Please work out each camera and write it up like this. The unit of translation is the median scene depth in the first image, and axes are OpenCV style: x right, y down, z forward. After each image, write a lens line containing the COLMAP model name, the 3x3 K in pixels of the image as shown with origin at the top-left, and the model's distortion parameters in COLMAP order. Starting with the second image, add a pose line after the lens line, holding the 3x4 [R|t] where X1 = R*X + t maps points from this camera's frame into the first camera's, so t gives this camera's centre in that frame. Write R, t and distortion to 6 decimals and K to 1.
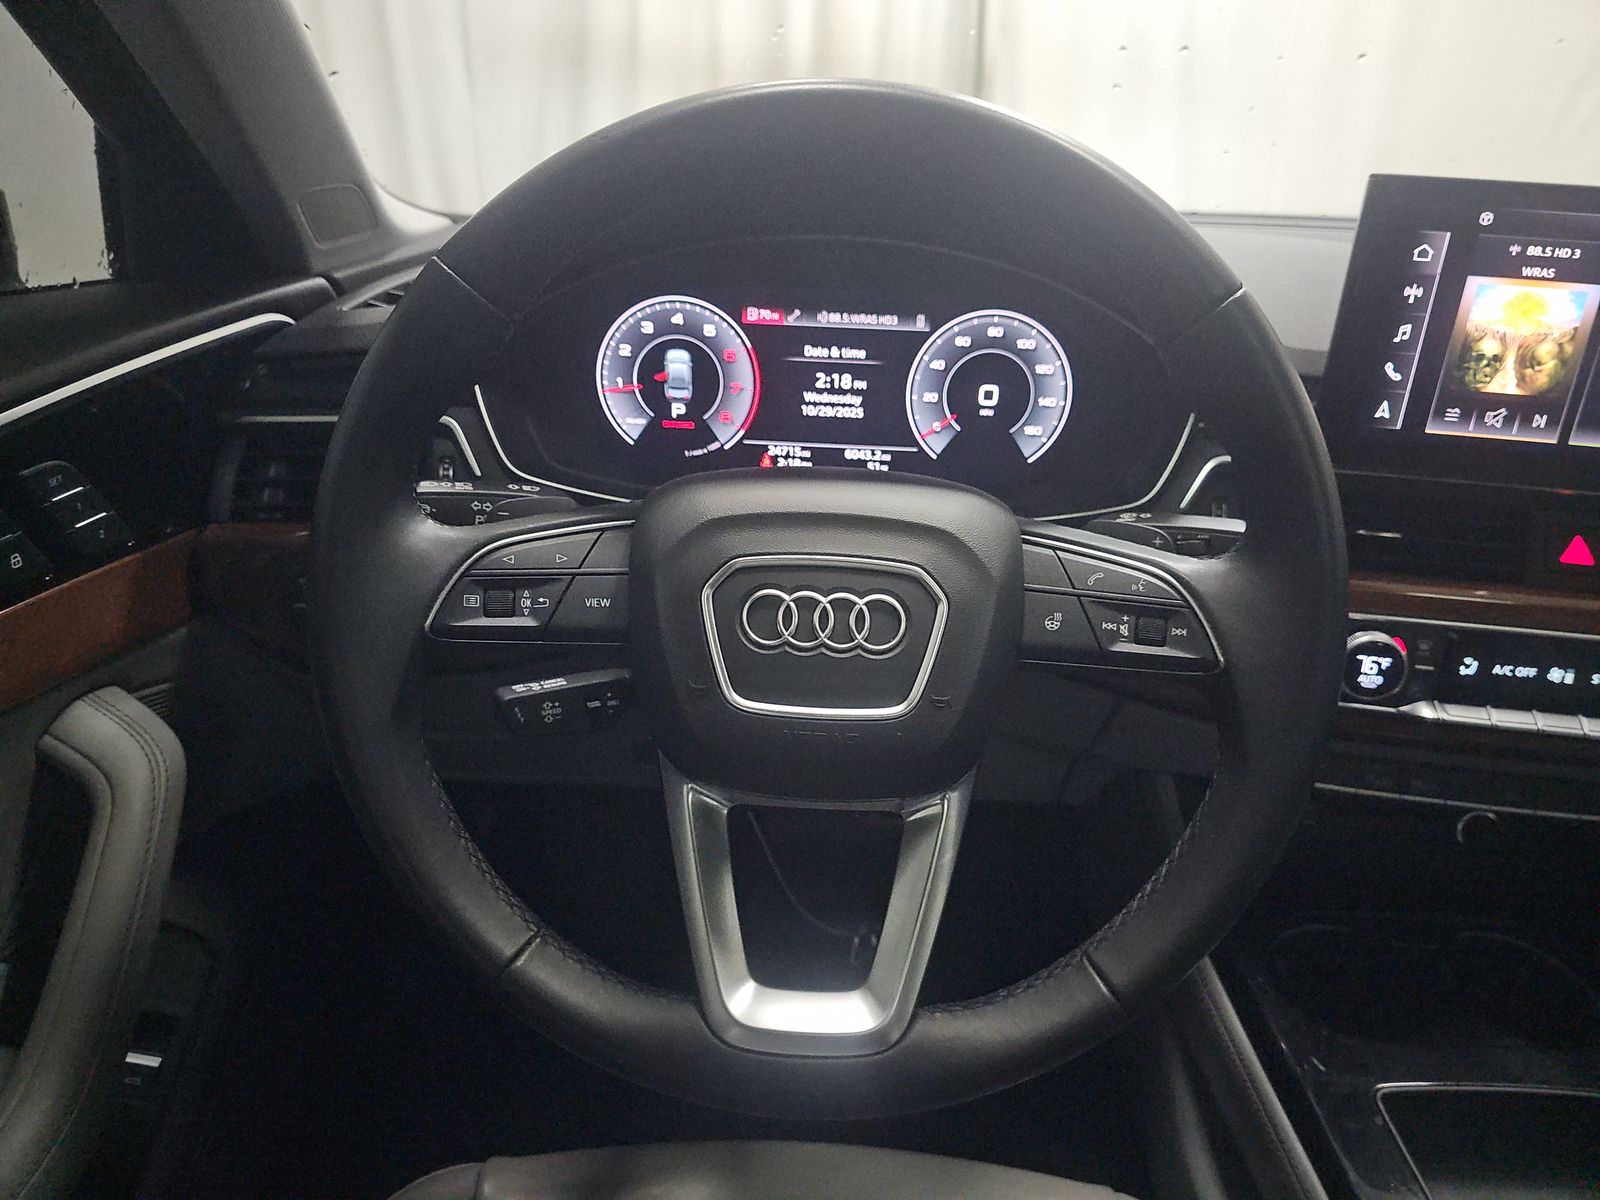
lens RADIAL K [[1053.1, 0, 800.0], [0, 1053.1, 600.0], [0, 0, 1]] dist [0.043567, -0.055294]
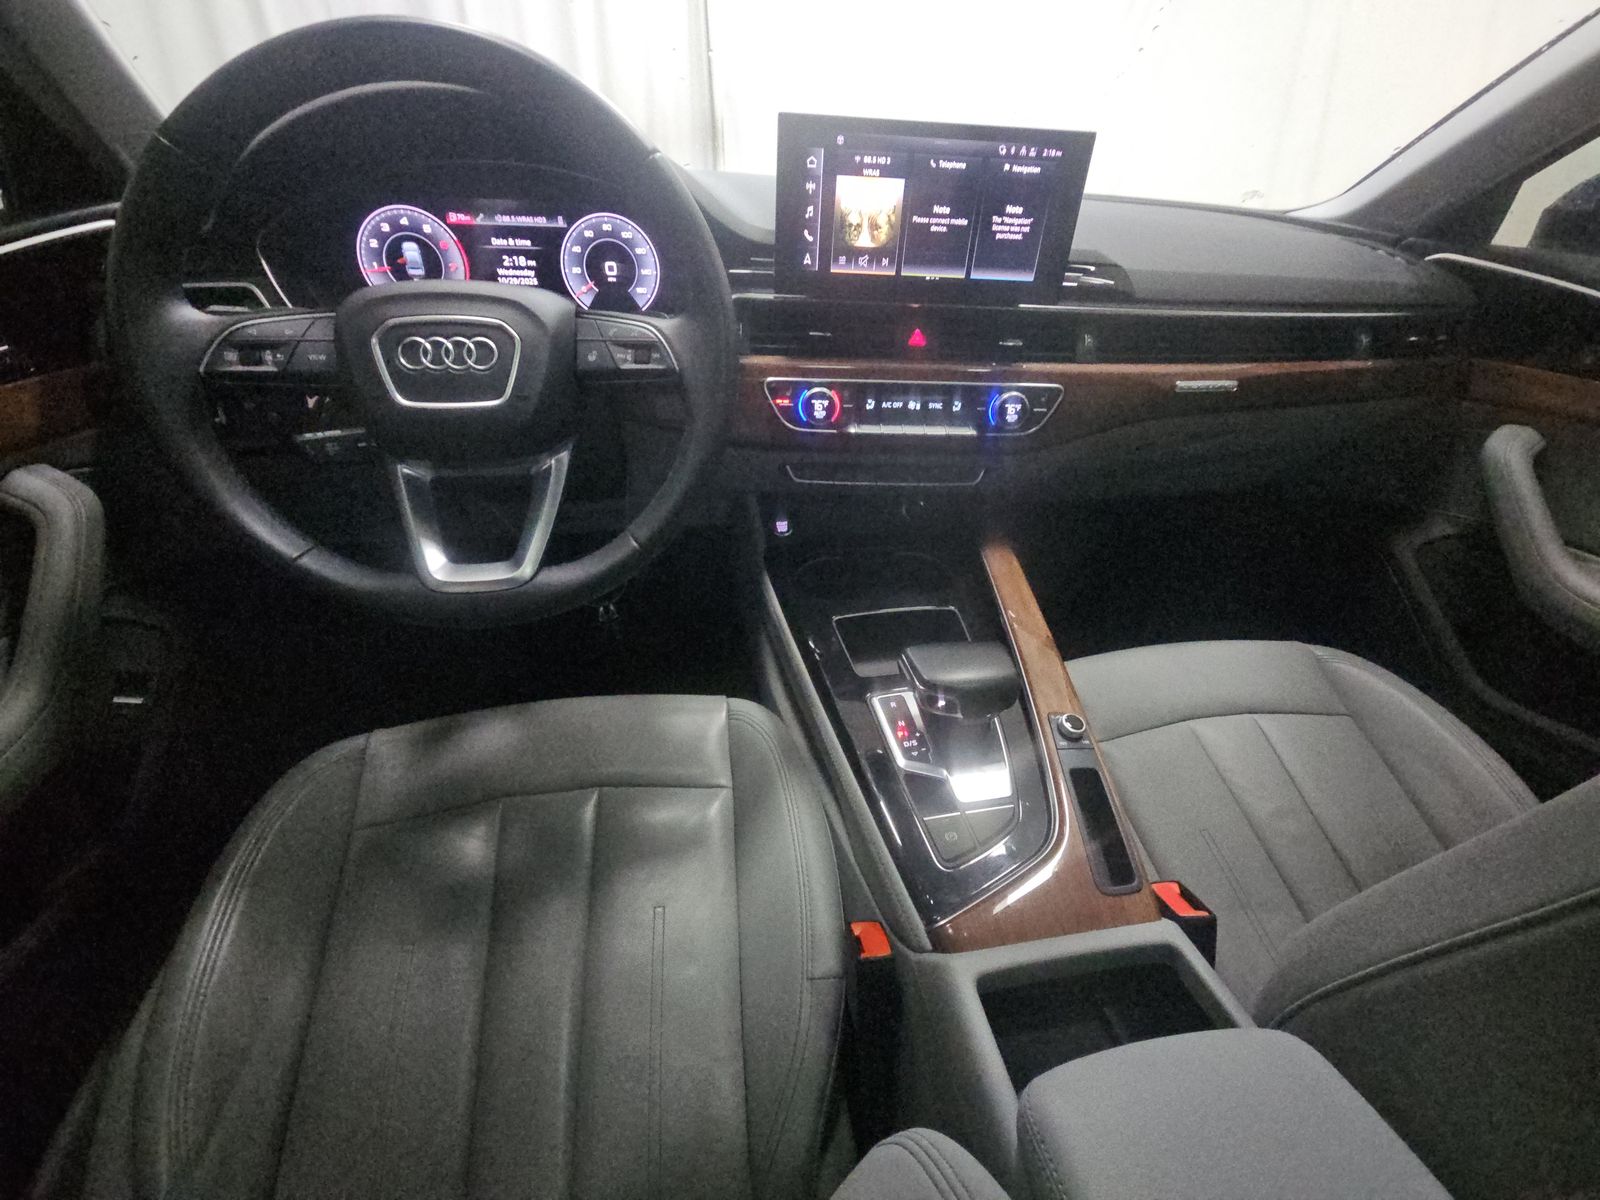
lens RADIAL K [[639.2, 0, 800.0], [0, 639.2, 600.0], [0, 0, 1]] dist [0.000125, -0.000617]
pose [[0.978114, -0.114012, 0.174051, 0.277330], [0.085978, 0.983220, 0.160890, 0.229869], [-0.189474, -0.142404, 0.971504, -0.172258]]
